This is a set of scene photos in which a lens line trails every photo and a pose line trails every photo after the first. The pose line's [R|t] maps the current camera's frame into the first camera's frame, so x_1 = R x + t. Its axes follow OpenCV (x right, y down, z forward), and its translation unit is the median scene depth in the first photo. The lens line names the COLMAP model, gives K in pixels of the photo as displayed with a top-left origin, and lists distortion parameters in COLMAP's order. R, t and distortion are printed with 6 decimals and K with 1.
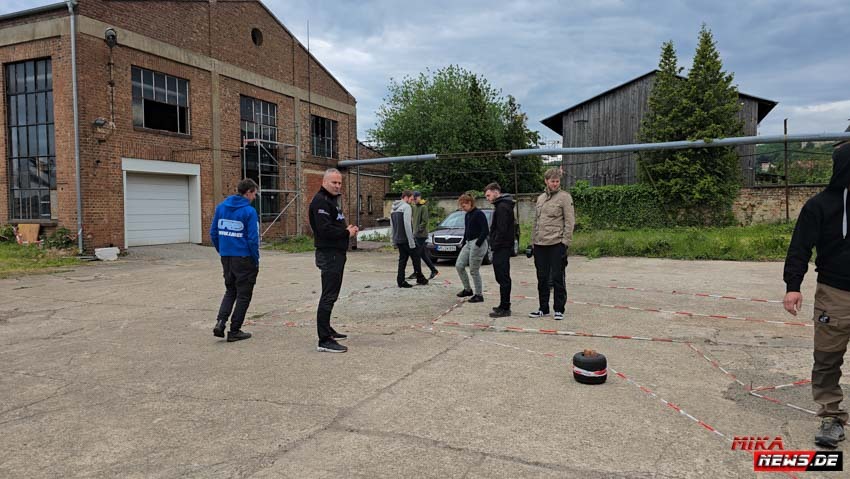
lens RADIAL K [[564.4, 0, 432.8], [0, 564.4, 246.1], [0, 0, 1]] dist [0.012050, -0.023290]
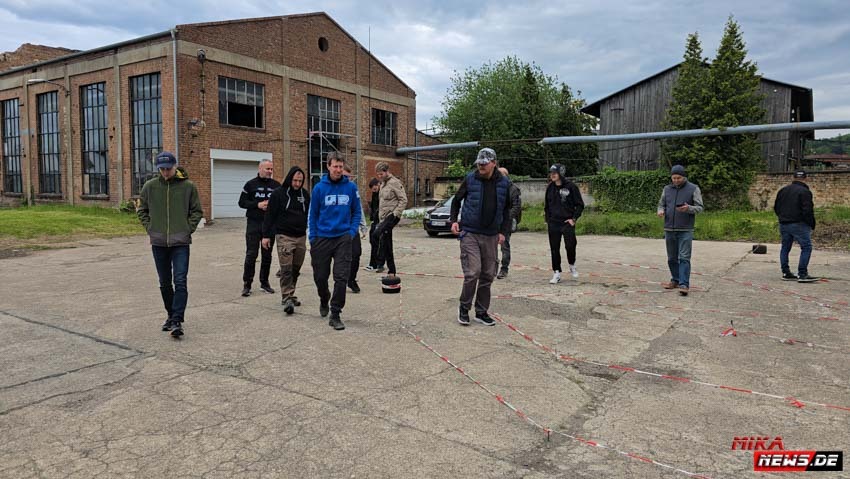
lens RADIAL K [[564.4, 0, 421.9], [0, 564.4, 236.0], [0, 0, 1]] dist [0.012050, -0.023290]
pose [[0.980320, 0.025916, -0.195705, 0.139804], [-0.023095, 0.999594, 0.016687, 0.007207], [0.196058, -0.011839, 0.980521, -0.130510]]
